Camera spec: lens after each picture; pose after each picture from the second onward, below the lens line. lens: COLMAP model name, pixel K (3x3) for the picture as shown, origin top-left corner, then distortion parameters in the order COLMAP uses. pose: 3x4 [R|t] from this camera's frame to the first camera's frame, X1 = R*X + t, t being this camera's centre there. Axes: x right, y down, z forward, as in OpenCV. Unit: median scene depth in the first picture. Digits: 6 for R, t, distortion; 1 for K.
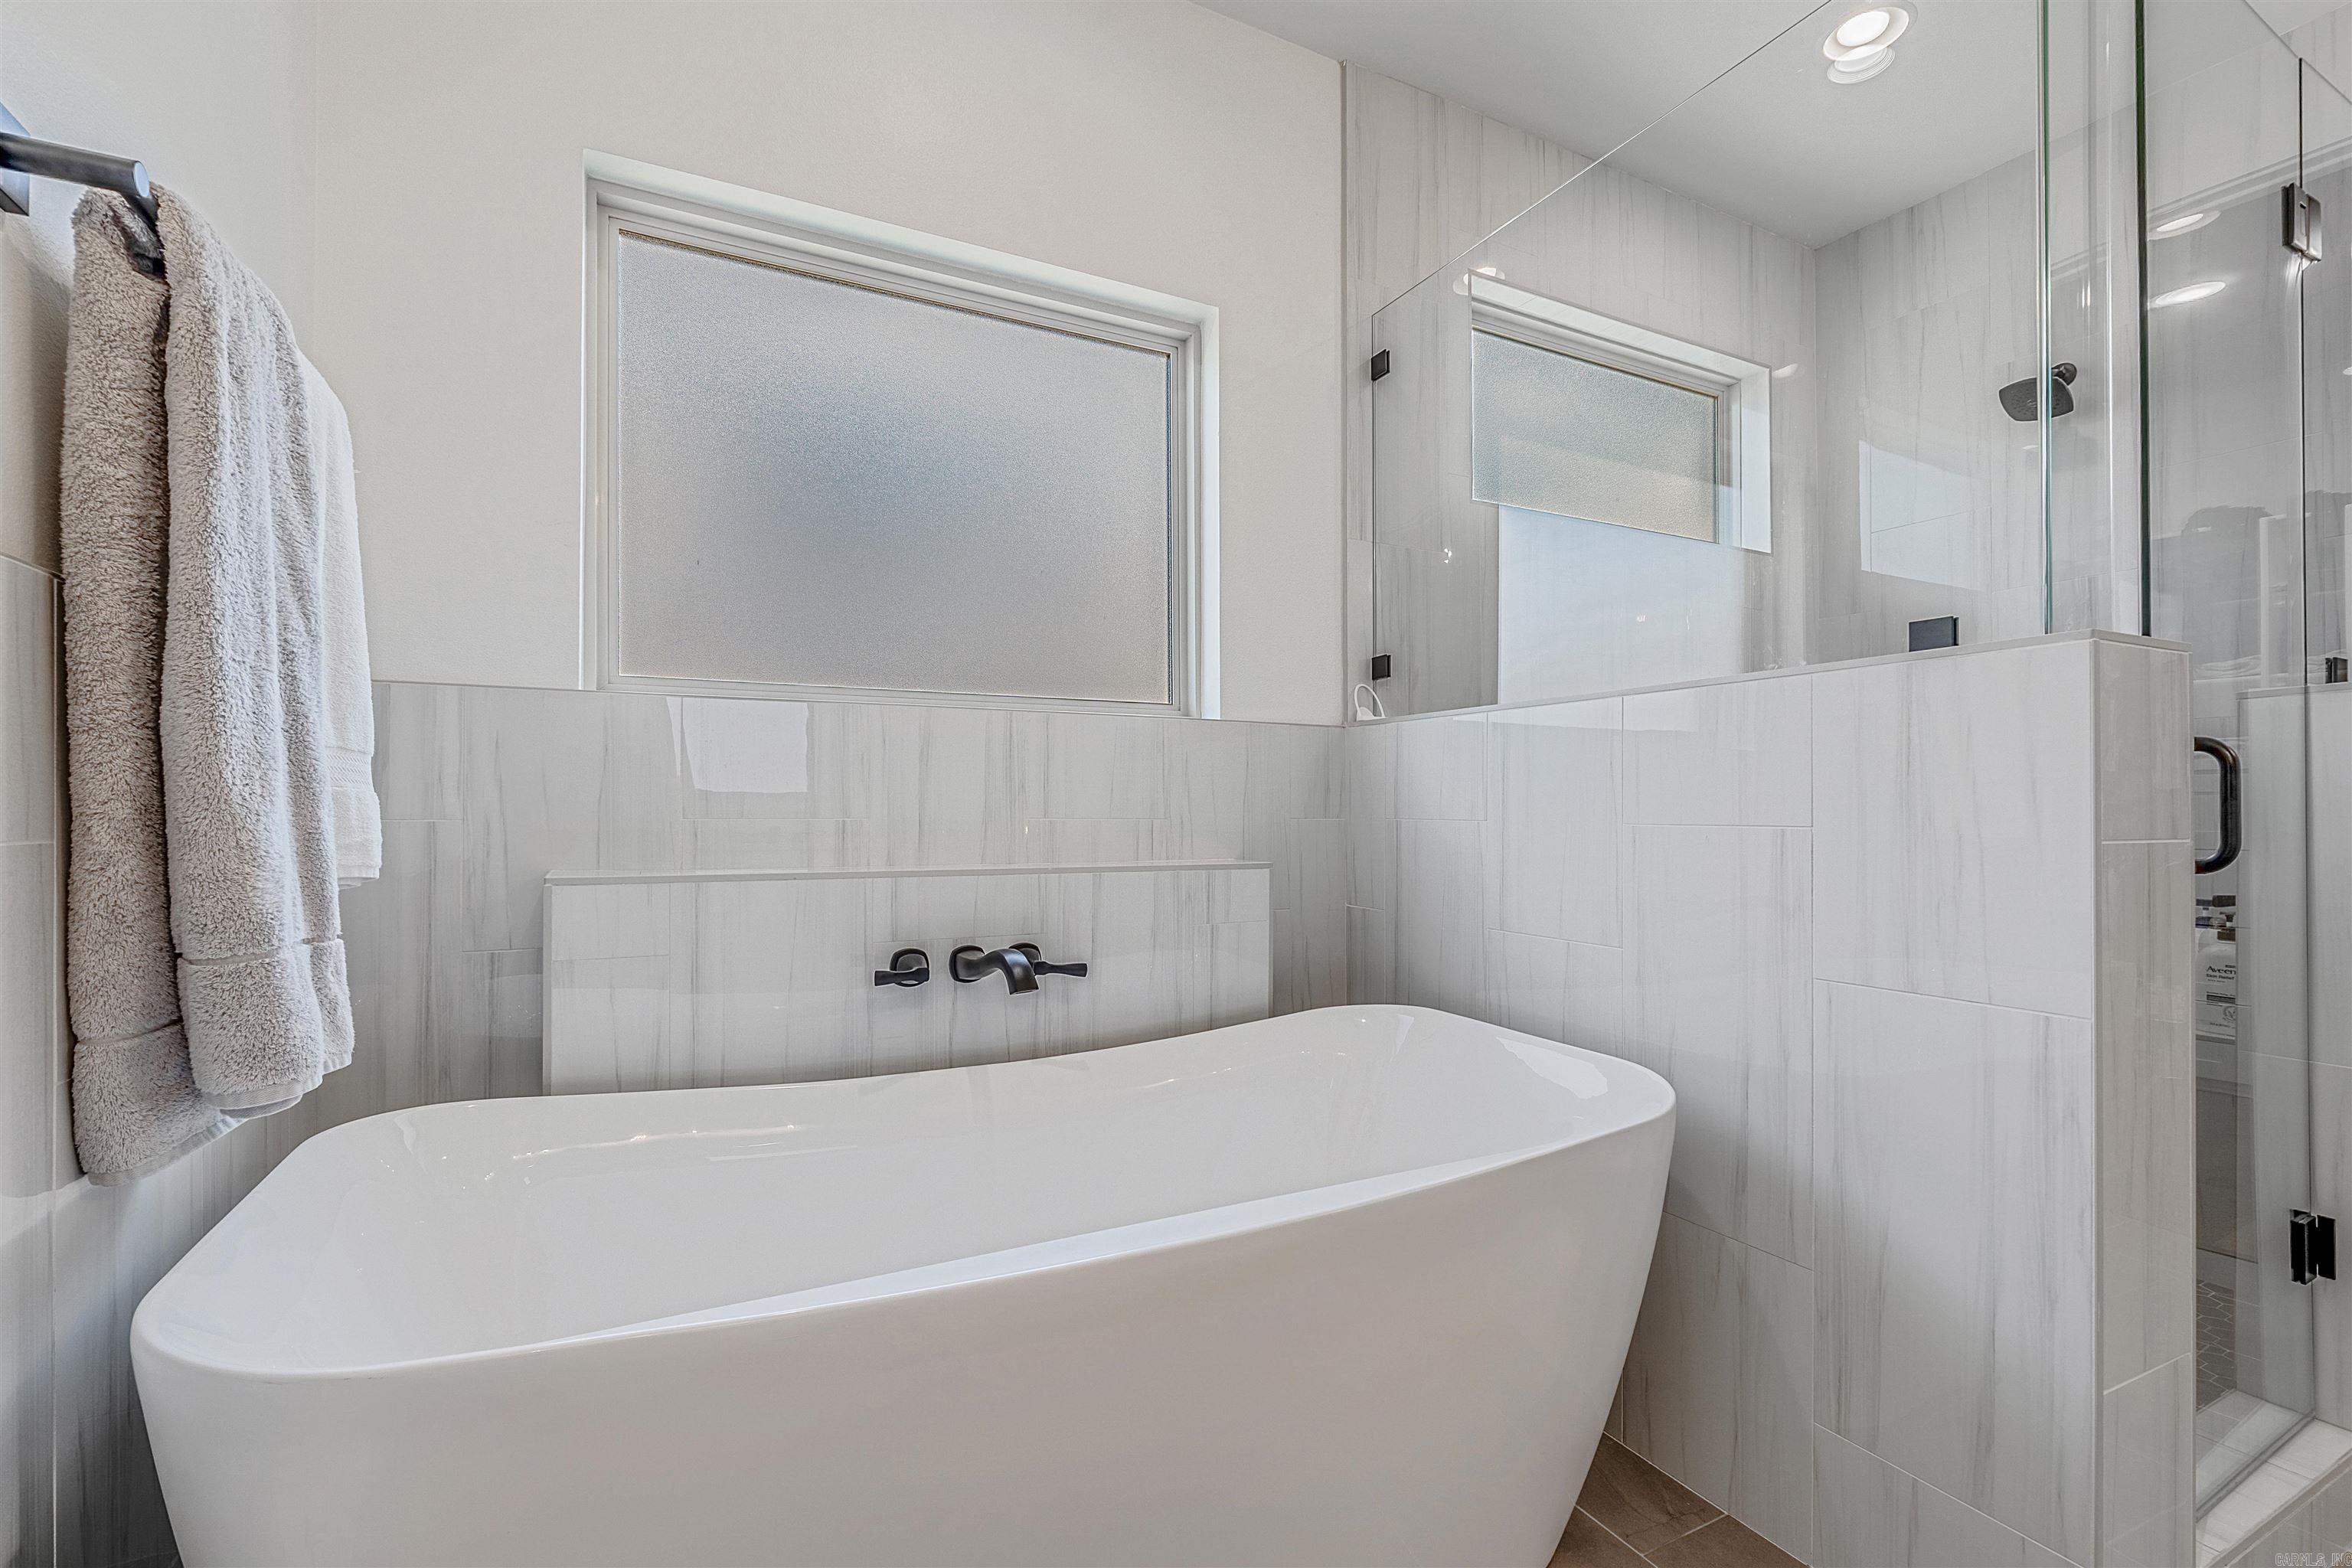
lens RADIAL K [[1018.5, 0, 1165.0], [0, 1018.5, 806.0], [0, 0, 1]] dist [-0.007379, 0.000710]
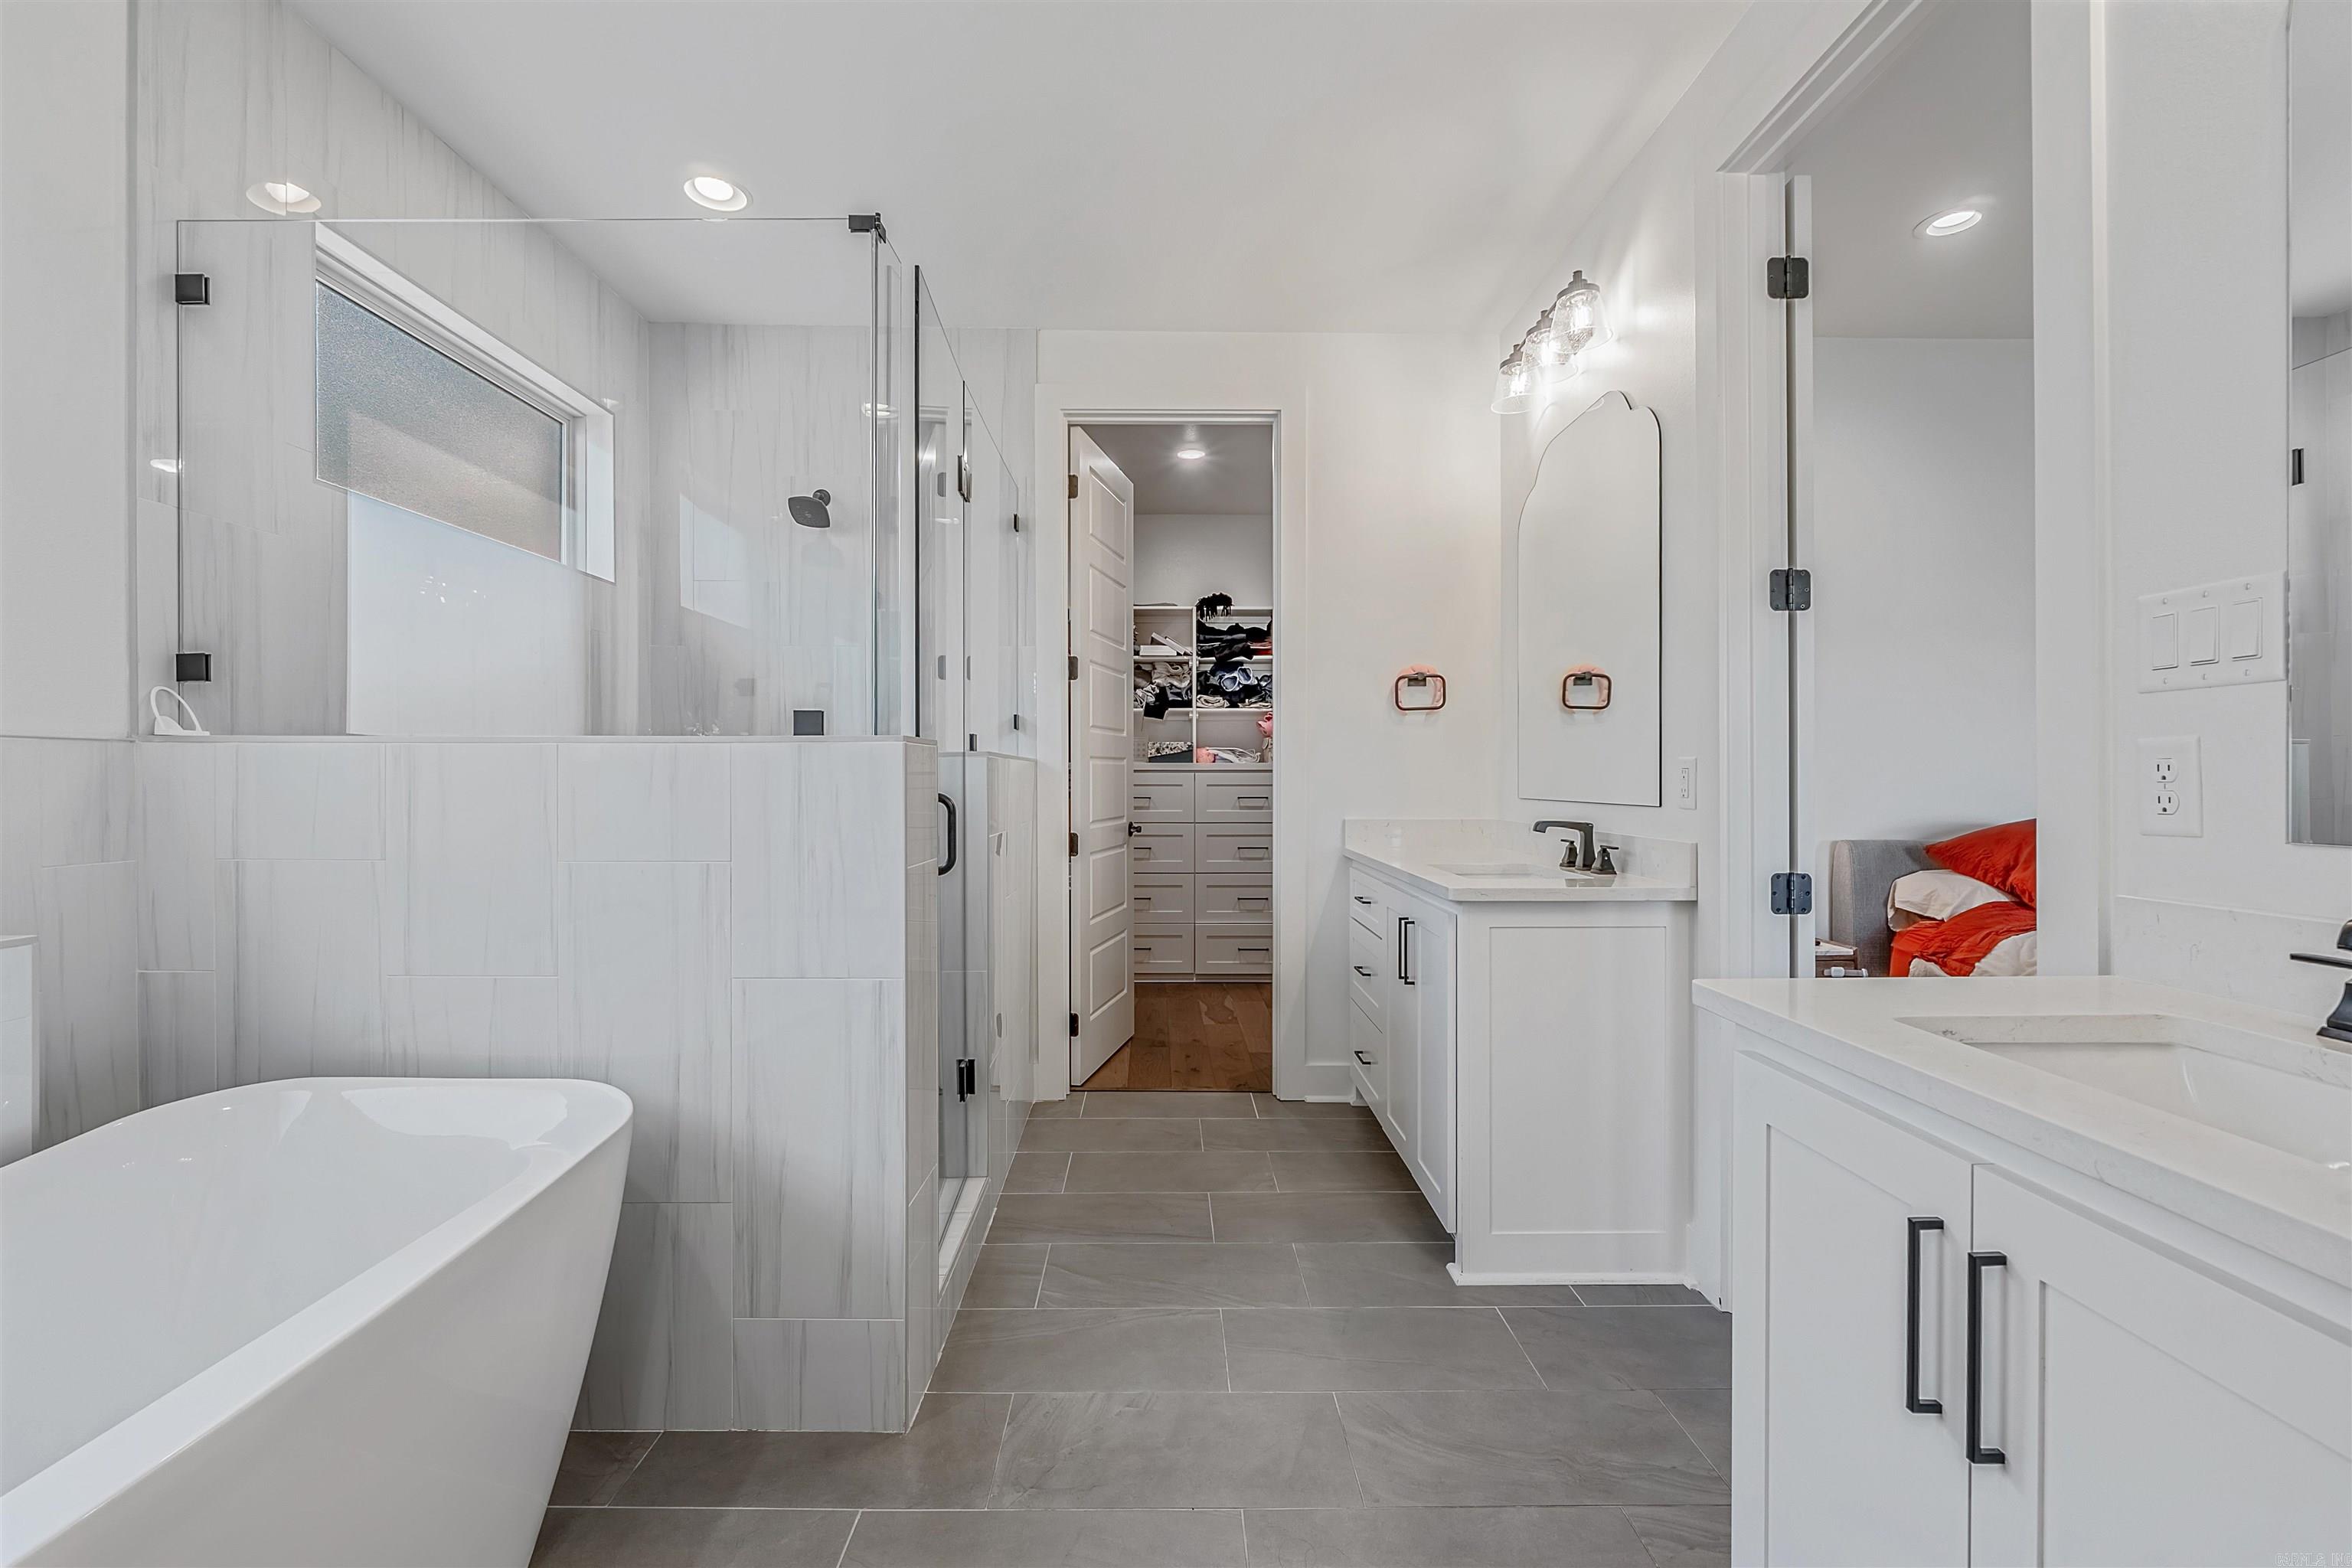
lens RADIAL K [[1018.5, 0, 1168.1], [0, 1018.5, 769.7], [0, 0, 1]] dist [-0.007379, 0.000710]
pose [[0.437175, -0.002575, 0.899373, -0.169941], [-0.001814, 0.999991, 0.003746, -0.060319], [-0.899375, -0.003269, 0.437166, -0.039185]]
